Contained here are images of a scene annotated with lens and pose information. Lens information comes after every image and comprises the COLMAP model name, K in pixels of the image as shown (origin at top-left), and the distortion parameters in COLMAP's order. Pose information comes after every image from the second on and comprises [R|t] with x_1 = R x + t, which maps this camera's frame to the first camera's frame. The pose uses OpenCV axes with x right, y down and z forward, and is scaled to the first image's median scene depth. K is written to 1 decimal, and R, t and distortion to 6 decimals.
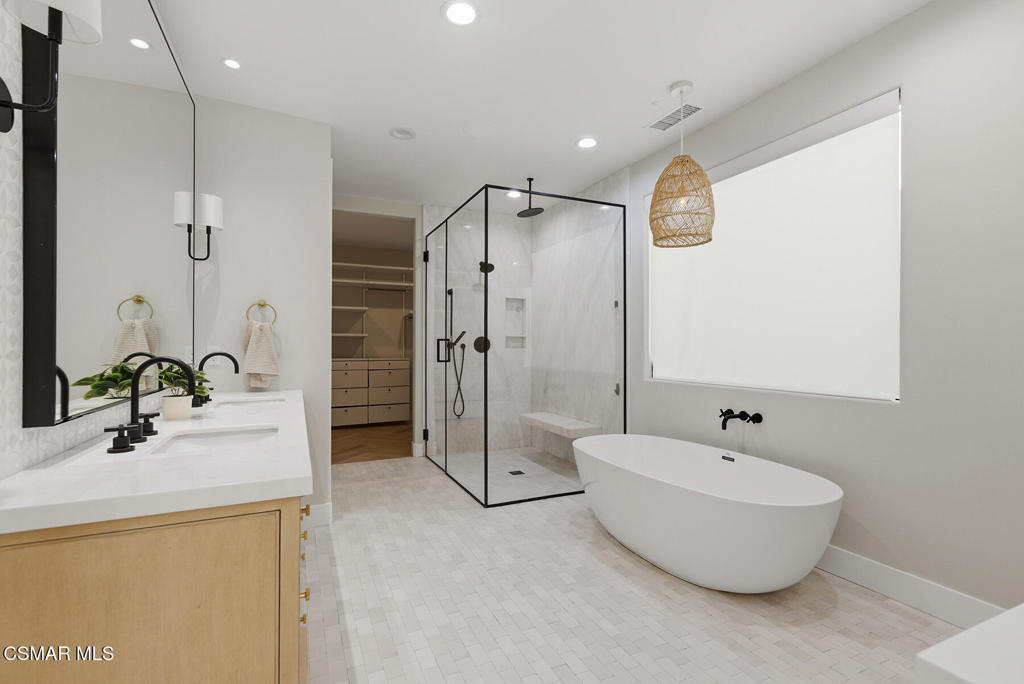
lens RADIAL K [[470.9, 0, 518.8], [0, 470.9, 345.8], [0, 0, 1]] dist [0.001375, -0.000287]
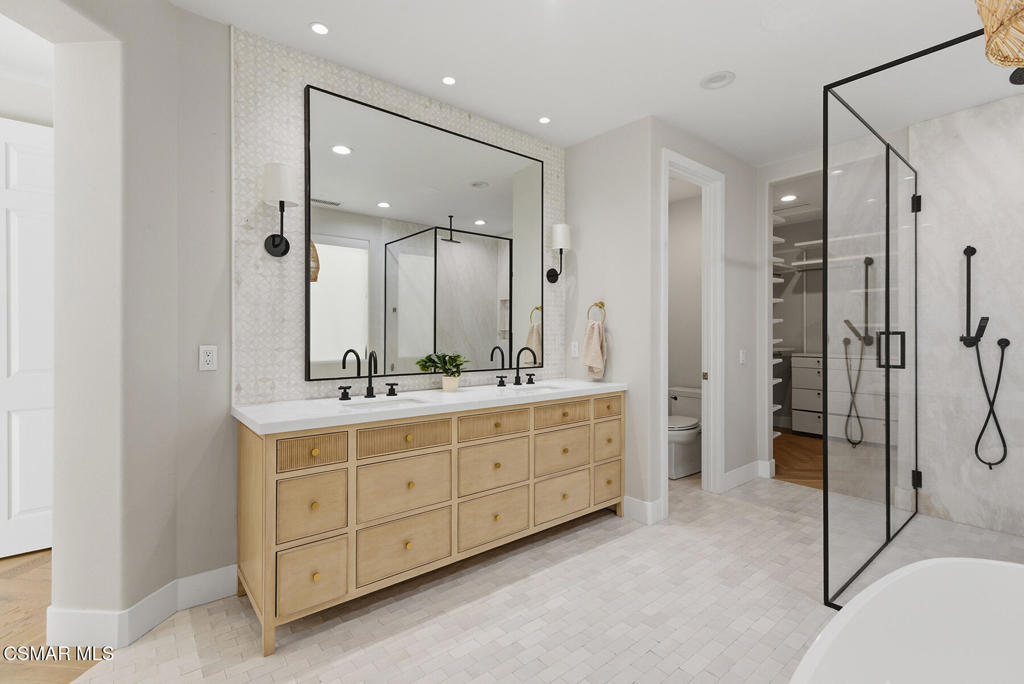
lens RADIAL K [[470.9, 0, 516.4], [0, 470.9, 335.4], [0, 0, 1]] dist [0.001375, -0.000287]
pose [[0.238899, -0.000969, -0.971044, 0.547035], [0.001205, 0.999999, -0.000702, -0.016586], [0.971044, -0.001002, 0.238900, 0.564122]]
